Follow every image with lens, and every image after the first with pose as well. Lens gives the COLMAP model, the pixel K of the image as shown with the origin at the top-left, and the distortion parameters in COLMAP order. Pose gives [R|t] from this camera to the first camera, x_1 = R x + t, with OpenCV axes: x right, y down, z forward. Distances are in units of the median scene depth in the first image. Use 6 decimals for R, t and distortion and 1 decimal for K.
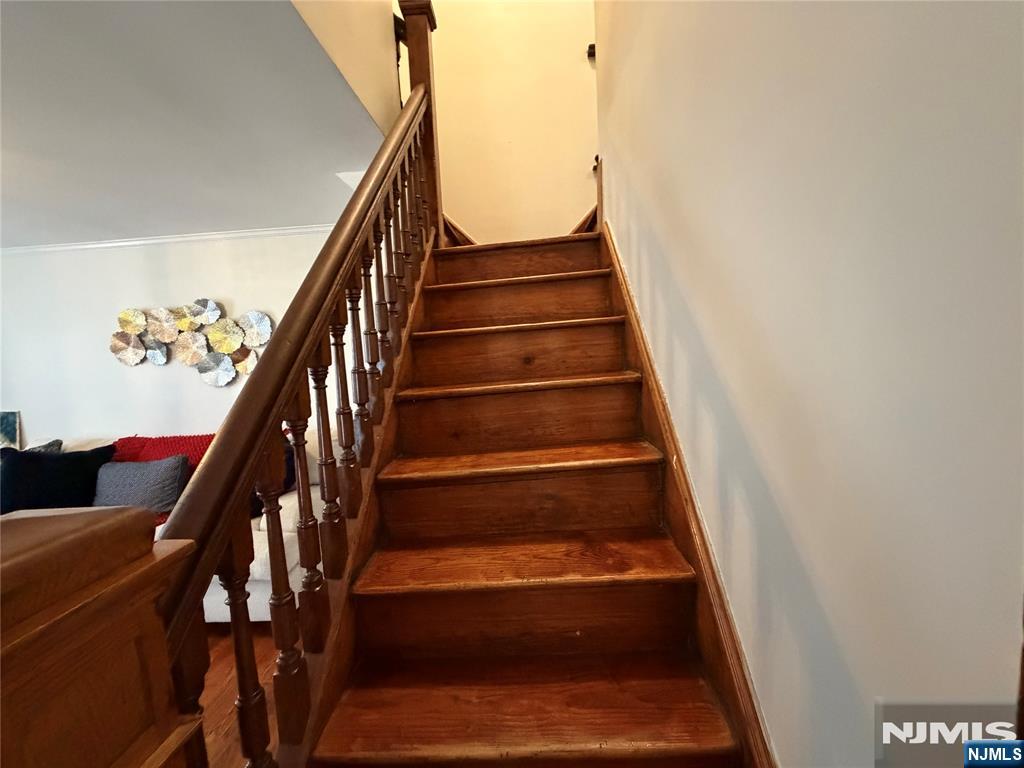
lens RADIAL K [[408.3, 0, 509.6], [0, 408.3, 383.7], [0, 0, 1]] dist [0.002030, -0.000069]
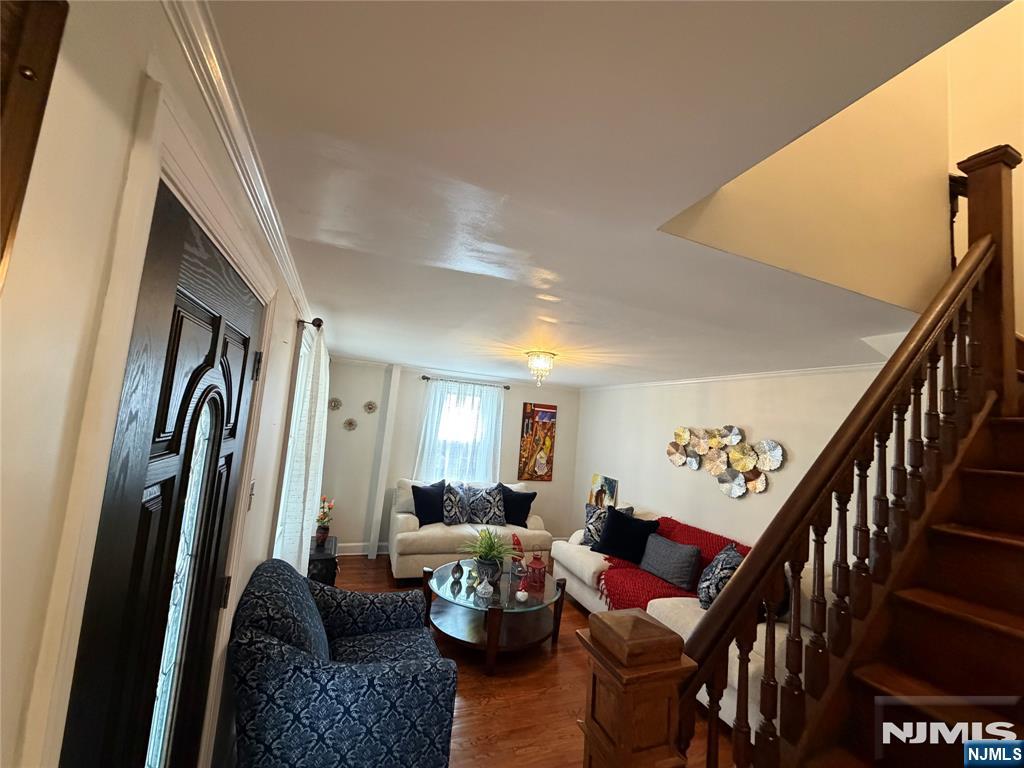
lens RADIAL K [[408.3, 0, 509.6], [0, 408.3, 383.7], [0, 0, 1]] dist [0.002030, -0.000069]
pose [[0.422111, 0.003349, -0.906538, 0.104215], [-0.187348, 0.978728, -0.083619, -0.099685], [0.886974, 0.205134, 0.413759, -0.148550]]
